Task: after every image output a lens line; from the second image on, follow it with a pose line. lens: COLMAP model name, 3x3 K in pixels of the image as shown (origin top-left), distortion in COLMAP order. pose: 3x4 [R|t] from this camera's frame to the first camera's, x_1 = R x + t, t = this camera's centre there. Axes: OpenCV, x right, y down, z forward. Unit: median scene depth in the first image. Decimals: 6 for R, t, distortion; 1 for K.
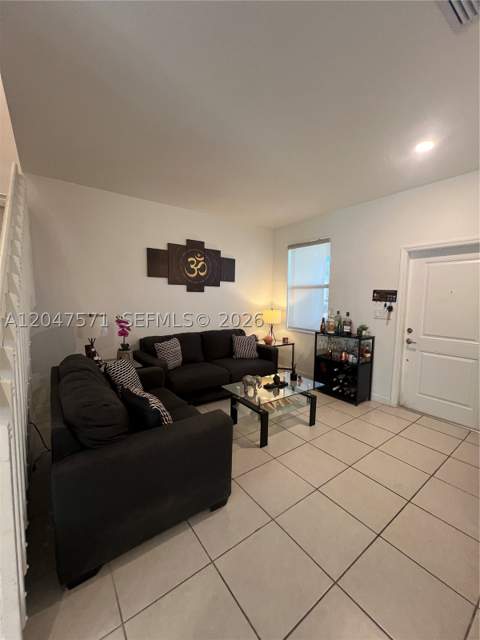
lens RADIAL K [[257.6, 0, 240.0], [0, 257.6, 320.0], [0, 0, 1]] dist [-0.003239, -0.000020]
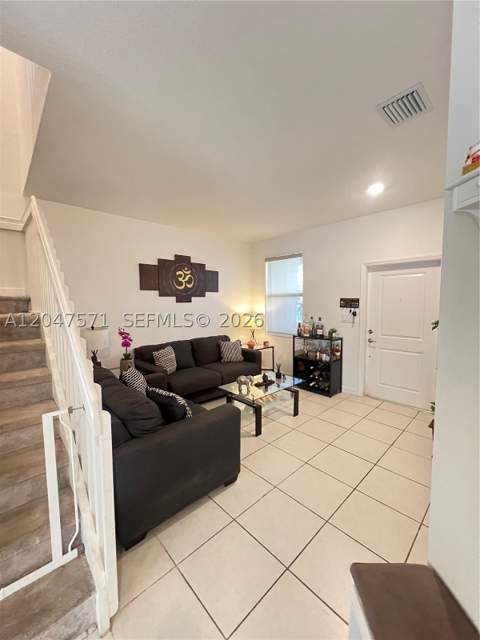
lens RADIAL K [[257.6, 0, 240.0], [0, 257.6, 320.0], [0, 0, 1]] dist [-0.003239, -0.000020]
pose [[0.992843, -0.031338, 0.115241, -0.077509], [0.033236, 0.999341, -0.014582, -0.014864], [-0.114708, 0.018308, 0.993230, -0.118036]]
